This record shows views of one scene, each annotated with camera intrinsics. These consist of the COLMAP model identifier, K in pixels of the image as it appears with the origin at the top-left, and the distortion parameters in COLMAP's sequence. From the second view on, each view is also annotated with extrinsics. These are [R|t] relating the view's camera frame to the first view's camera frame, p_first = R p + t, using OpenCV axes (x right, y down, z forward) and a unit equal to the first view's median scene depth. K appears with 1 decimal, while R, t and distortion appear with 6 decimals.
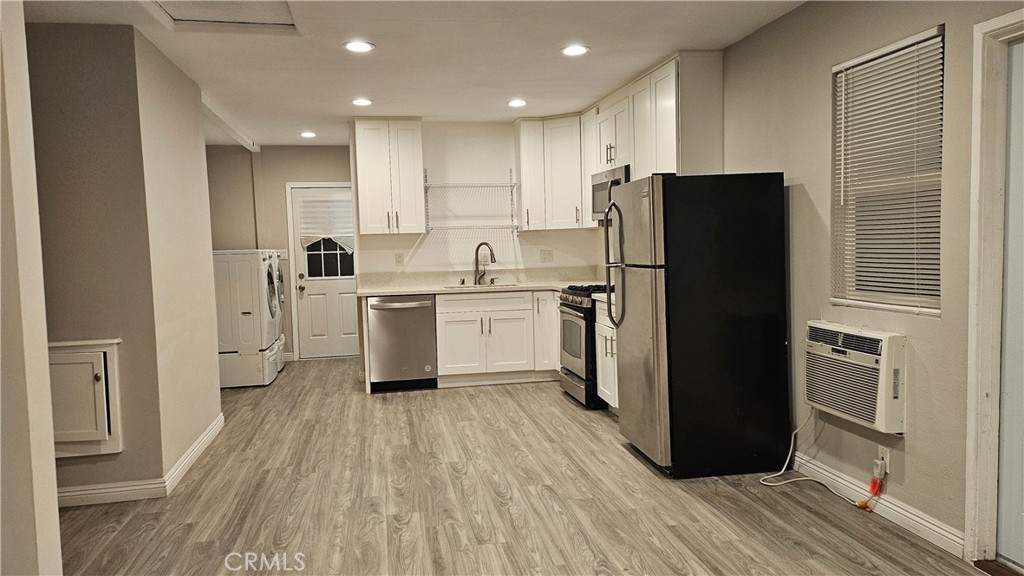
lens RADIAL K [[710.5, 0, 508.3], [0, 710.5, 285.4], [0, 0, 1]] dist [0.094232, -0.089699]
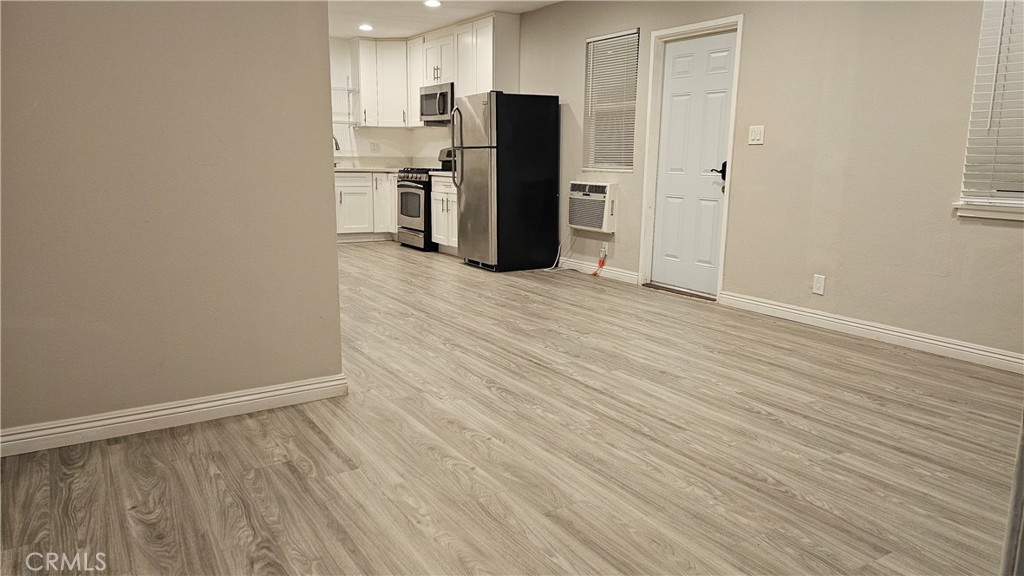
lens RADIAL K [[707.0, 0, 518.4], [0, 707.0, 281.1], [0, 0, 1]] dist [0.082548, -0.096436]
pose [[0.925713, -0.025232, 0.377384, -0.322491], [-0.016447, 0.994143, 0.106812, 0.093009], [-0.377869, -0.105084, 0.919876, -0.520360]]
